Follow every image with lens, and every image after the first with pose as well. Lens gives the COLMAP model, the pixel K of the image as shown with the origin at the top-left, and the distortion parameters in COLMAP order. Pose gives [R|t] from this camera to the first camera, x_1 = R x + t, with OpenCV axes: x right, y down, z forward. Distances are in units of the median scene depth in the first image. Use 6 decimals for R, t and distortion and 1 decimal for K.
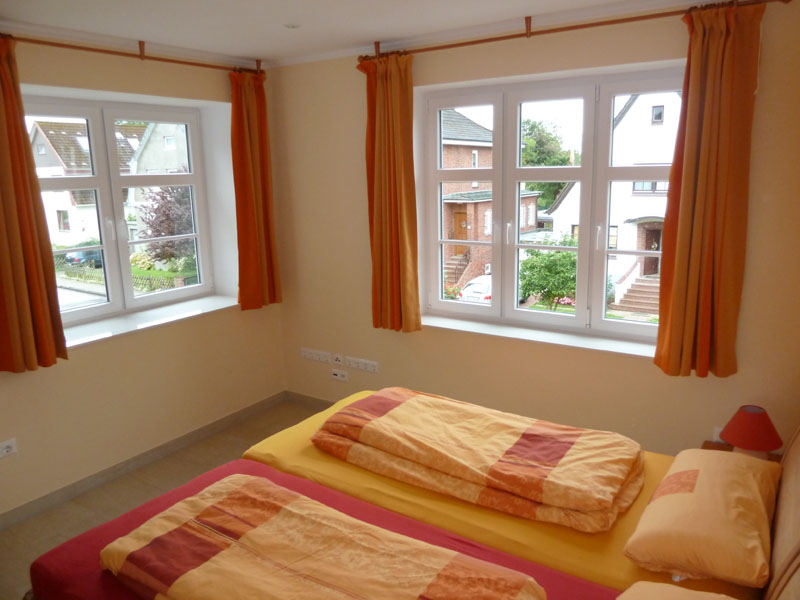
lens RADIAL K [[599.6, 0, 400.0], [0, 599.6, 300.0], [0, 0, 1]] dist [-0.029795, 0.004967]
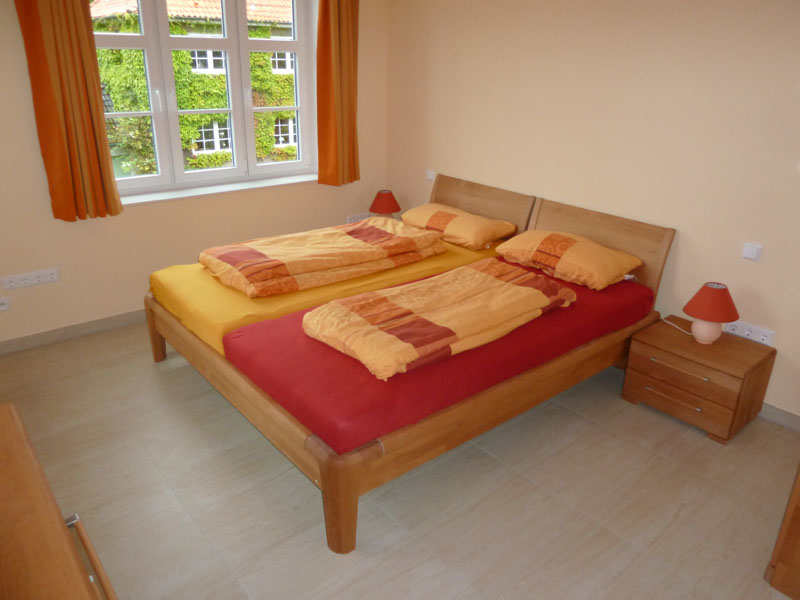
lens RADIAL K [[599.6, 0, 400.0], [0, 599.6, 300.0], [0, 0, 1]] dist [-0.029795, 0.004967]
pose [[0.267658, -0.333388, 0.903997, -1.238548], [0.172550, 0.939648, 0.295447, -0.033127], [-0.947938, 0.076906, 0.309030, 0.488074]]
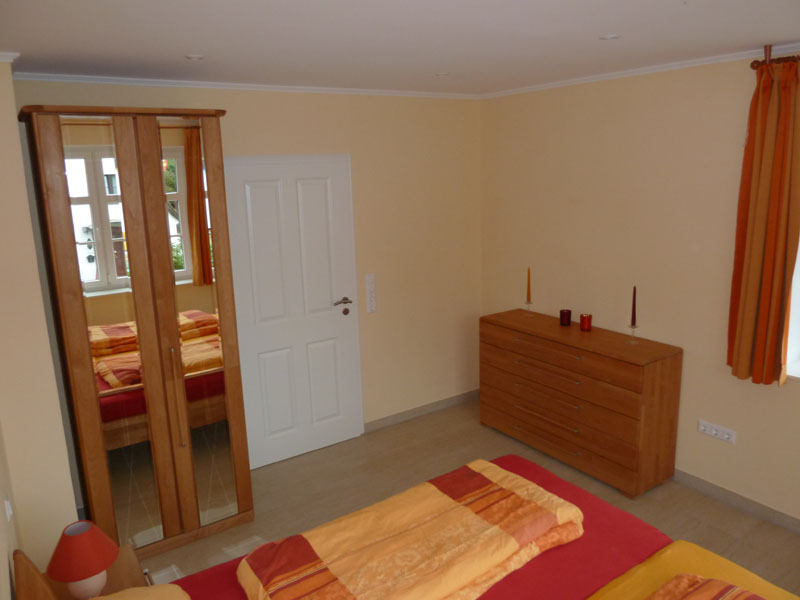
lens RADIAL K [[599.6, 0, 400.0], [0, 599.6, 300.0], [0, 0, 1]] dist [-0.029795, 0.004967]
pose [[-0.368968, 0.235006, -0.899241, 0.693431], [-0.167923, 0.934730, 0.313181, -0.330017], [0.914147, 0.266557, -0.305422, 0.938458]]
